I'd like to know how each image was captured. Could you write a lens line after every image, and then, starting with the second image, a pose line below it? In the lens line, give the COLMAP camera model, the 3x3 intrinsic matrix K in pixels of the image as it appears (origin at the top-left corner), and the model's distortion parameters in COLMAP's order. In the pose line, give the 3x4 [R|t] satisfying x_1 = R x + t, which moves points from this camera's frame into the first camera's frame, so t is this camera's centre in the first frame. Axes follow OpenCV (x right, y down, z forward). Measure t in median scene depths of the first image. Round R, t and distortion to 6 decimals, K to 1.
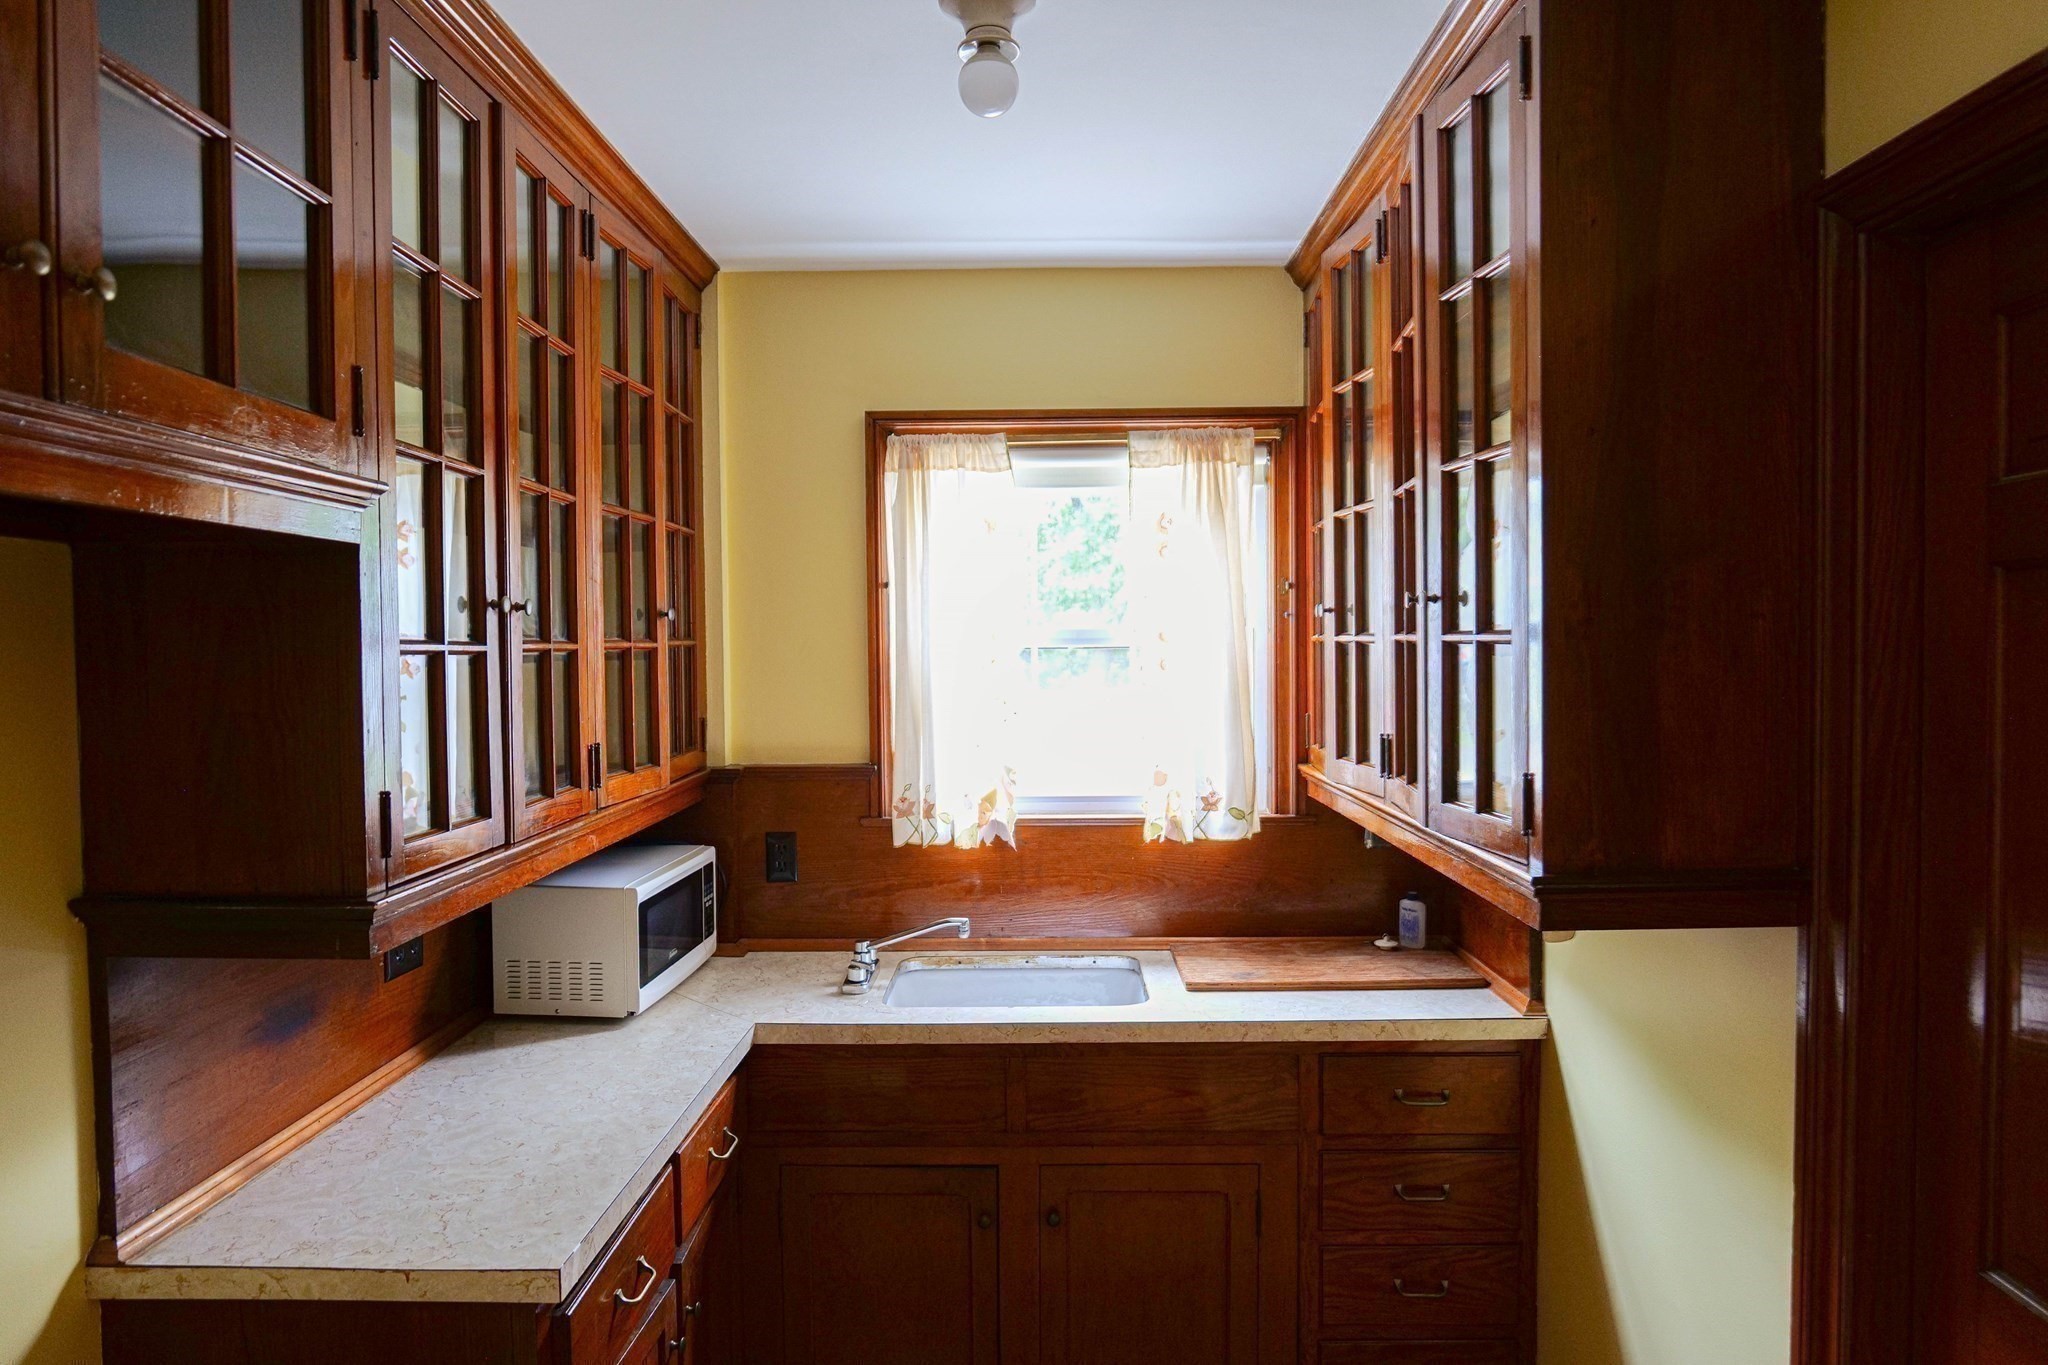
lens RADIAL K [[1190.1, 0, 1036.3], [0, 1190.1, 680.6], [0, 0, 1]] dist [-0.028826, 0.013200]
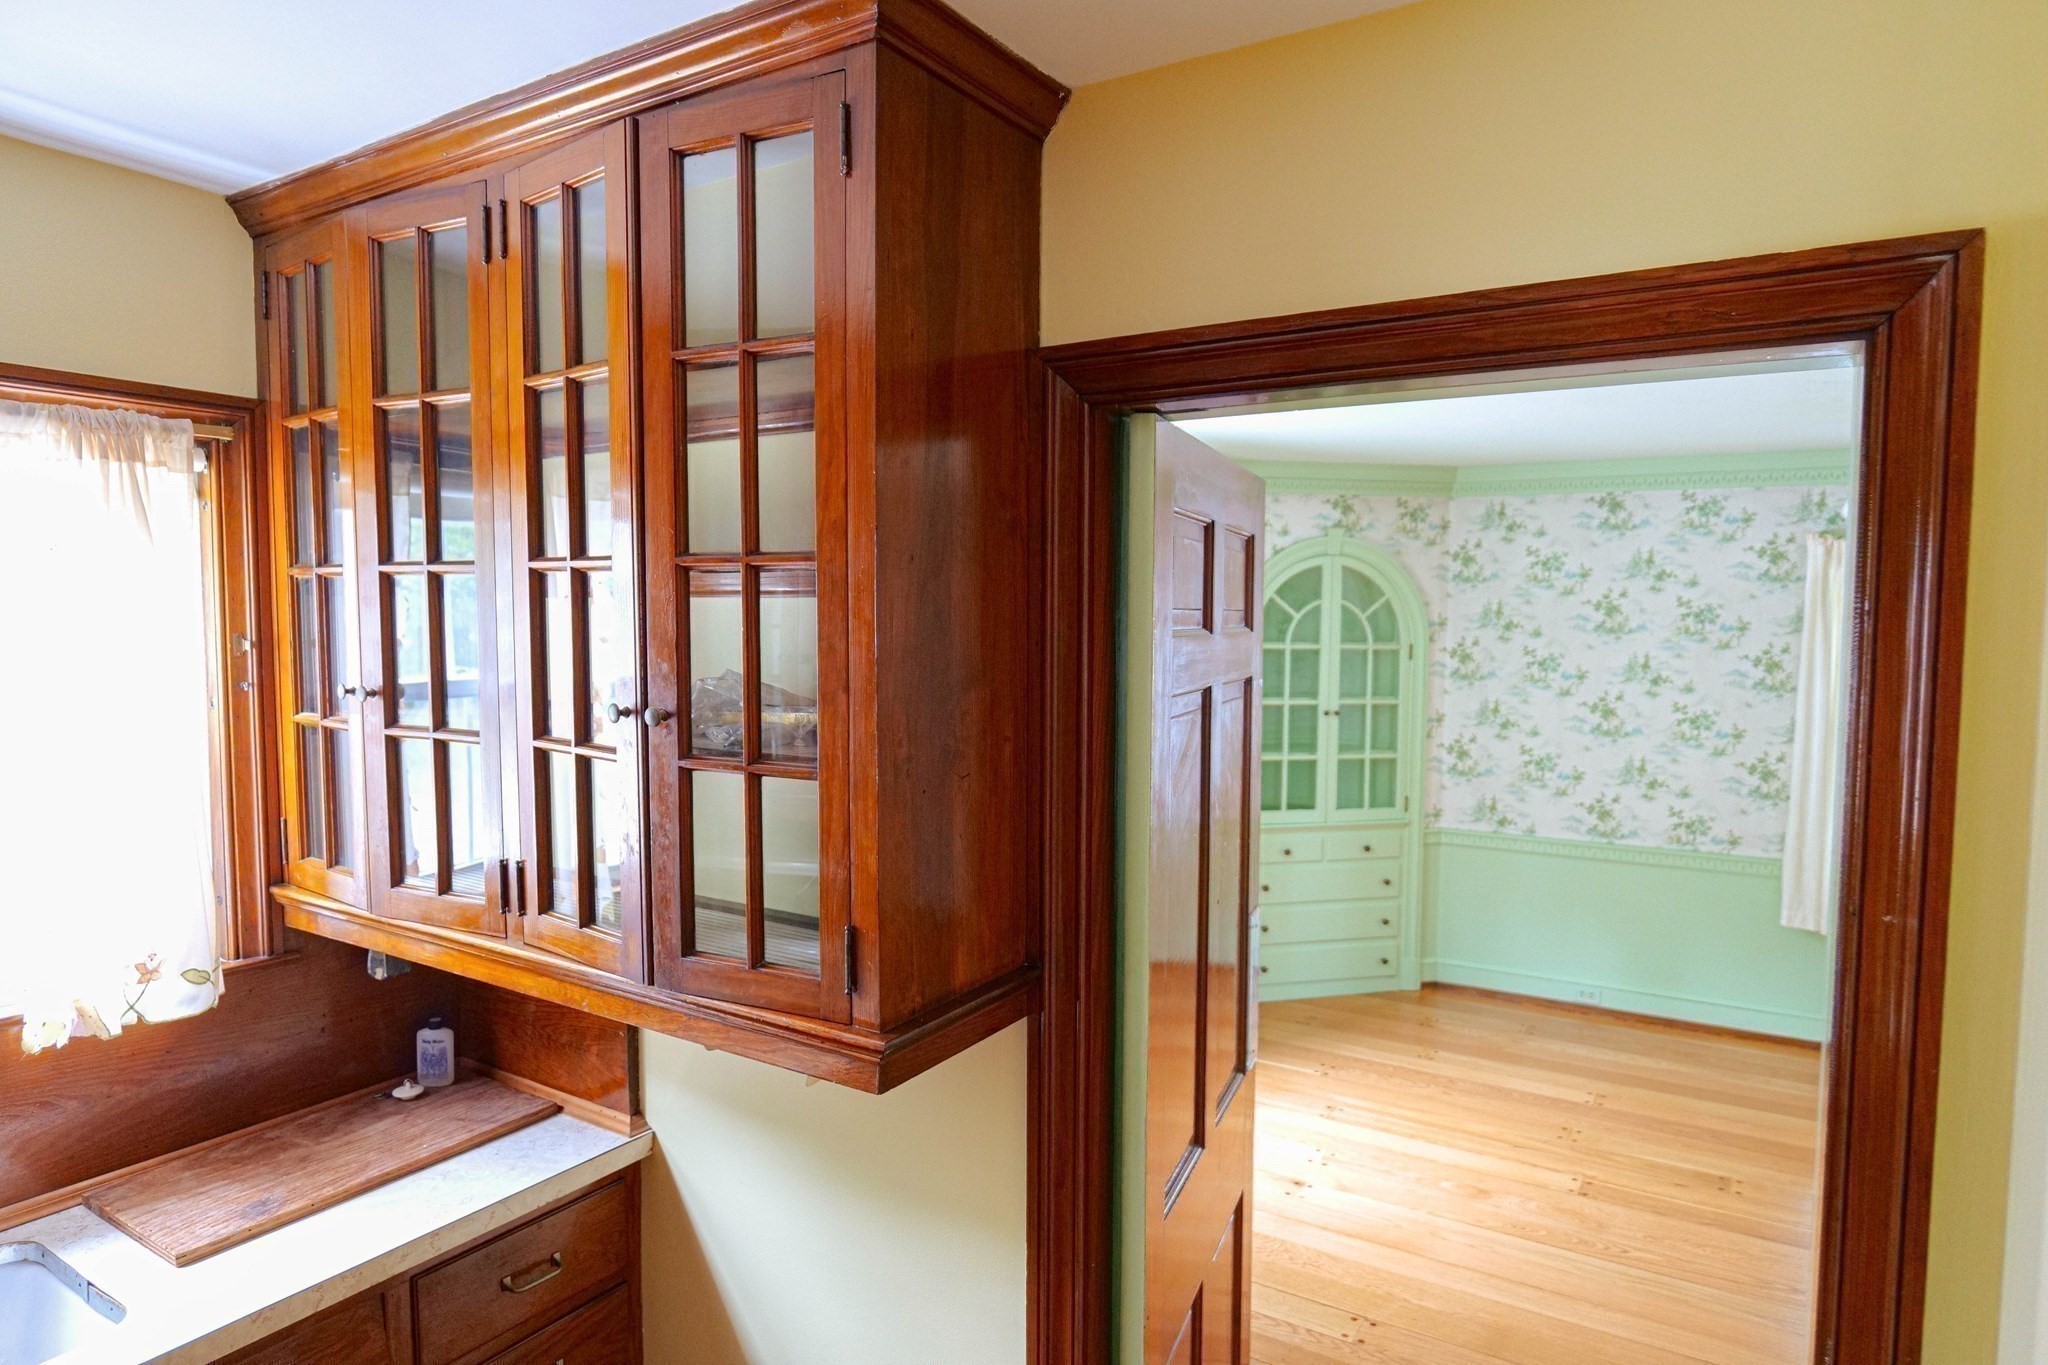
lens RADIAL K [[1190.1, 0, 1020.6], [0, 1190.1, 697.3], [0, 0, 1]] dist [-0.028826, 0.013200]
pose [[0.527206, -0.044784, 0.848557, -0.152614], [0.015086, 0.998946, 0.043348, -0.073586], [-0.849604, -0.010052, 0.527326, 0.223769]]
